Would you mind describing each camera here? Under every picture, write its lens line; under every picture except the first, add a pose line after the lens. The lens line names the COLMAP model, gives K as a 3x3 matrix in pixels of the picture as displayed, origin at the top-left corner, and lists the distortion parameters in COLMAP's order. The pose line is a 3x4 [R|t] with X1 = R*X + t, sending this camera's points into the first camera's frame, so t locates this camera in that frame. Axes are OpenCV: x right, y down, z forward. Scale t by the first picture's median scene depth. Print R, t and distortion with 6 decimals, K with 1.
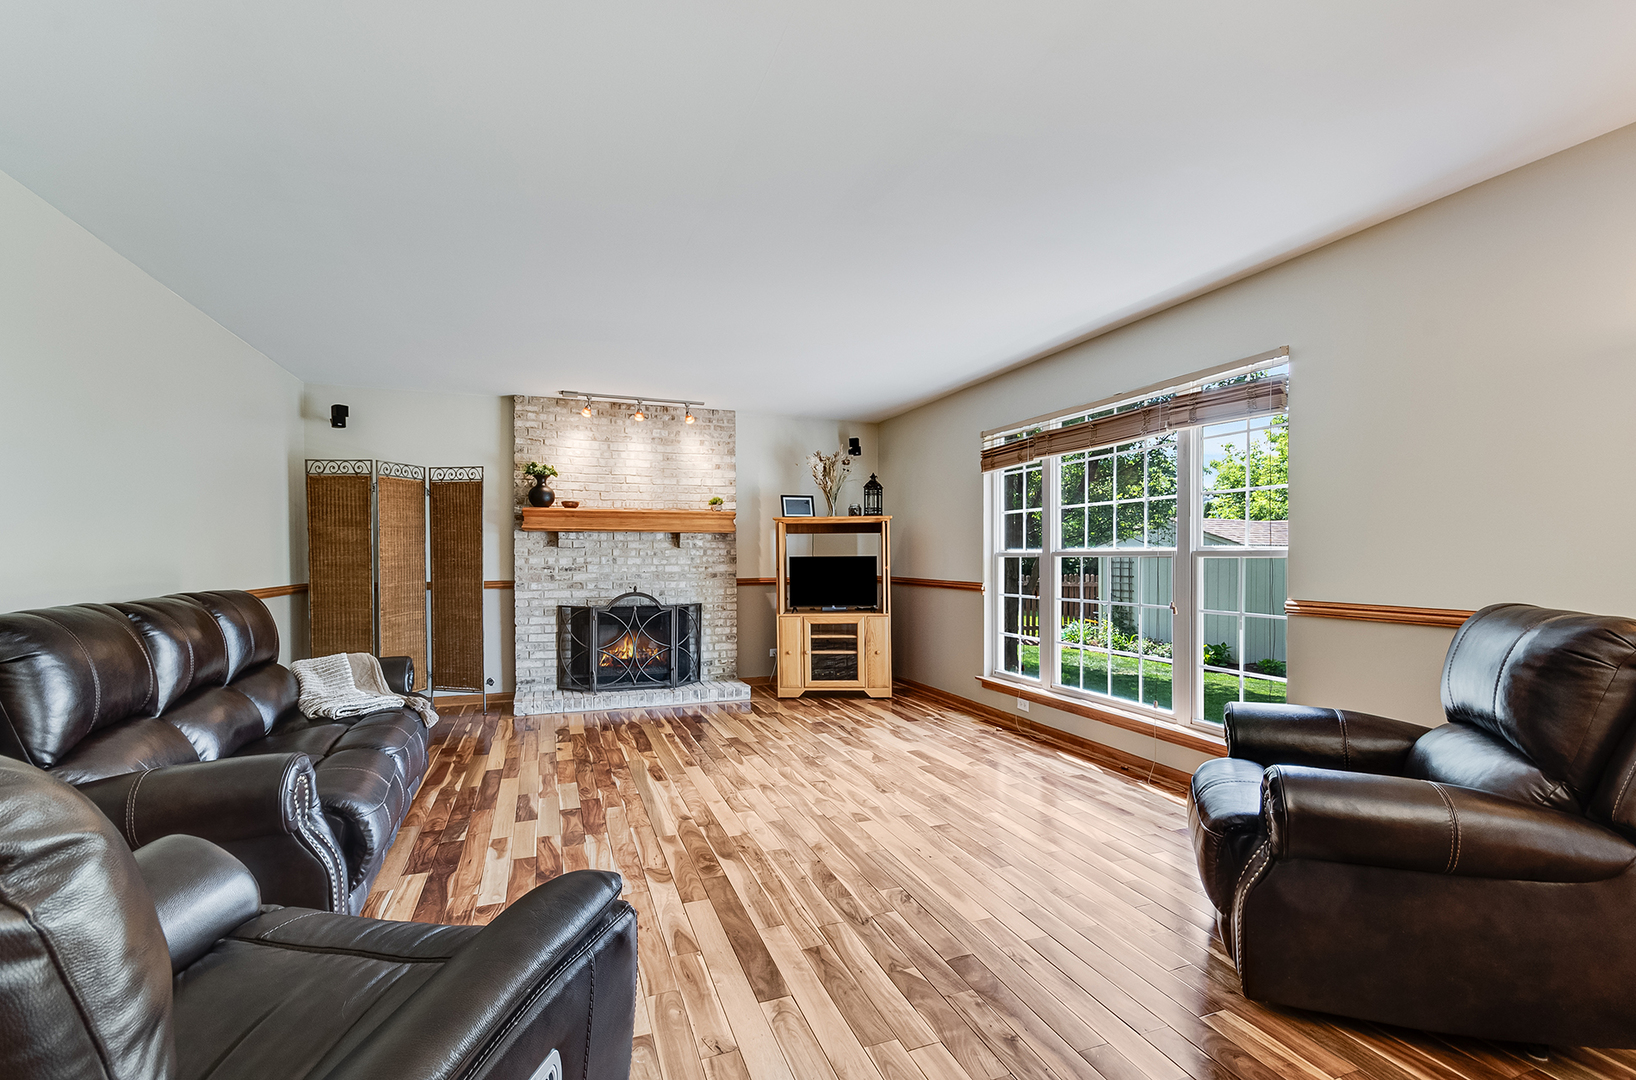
lens RADIAL K [[727.4, 0, 818.9], [0, 727.4, 550.7], [0, 0, 1]] dist [0.003400, -0.000618]
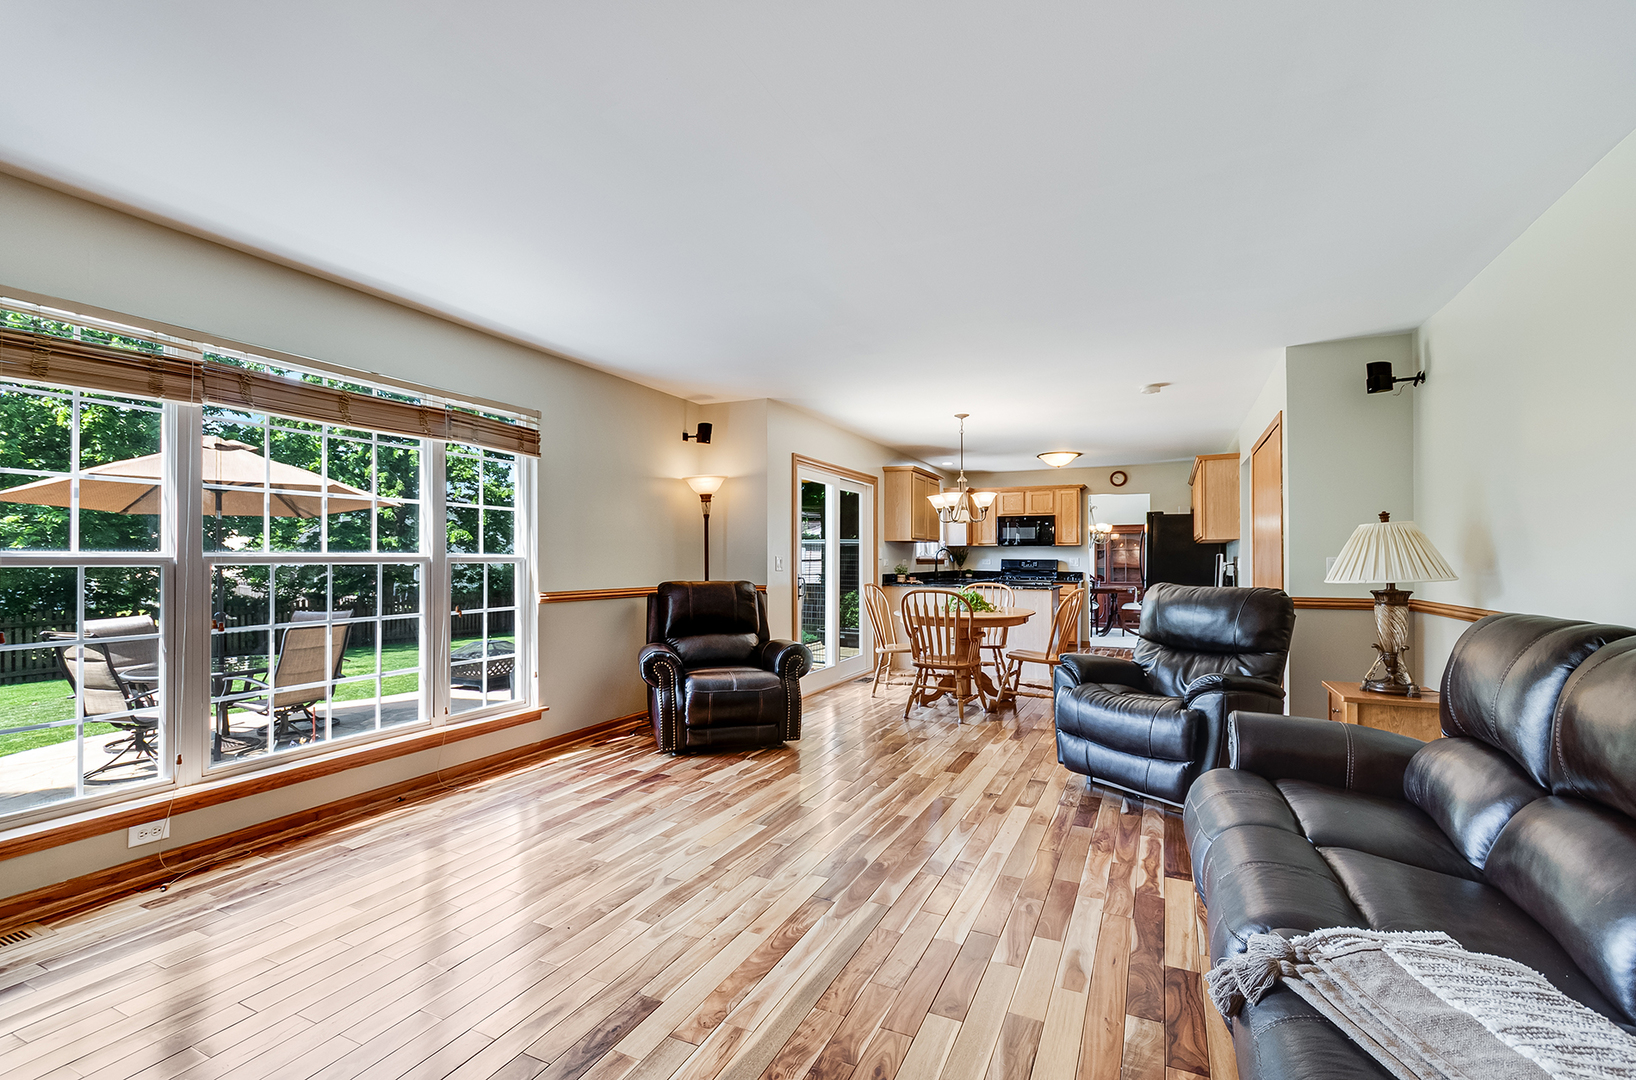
lens RADIAL K [[727.4, 0, 820.3], [0, 727.4, 553.5], [0, 0, 1]] dist [0.003400, -0.000618]
pose [[-0.693576, 0.005576, 0.720361, -0.385987], [-0.002839, 0.999941, -0.010473, 0.002866], [-0.720377, -0.009309, -0.693520, 0.829168]]
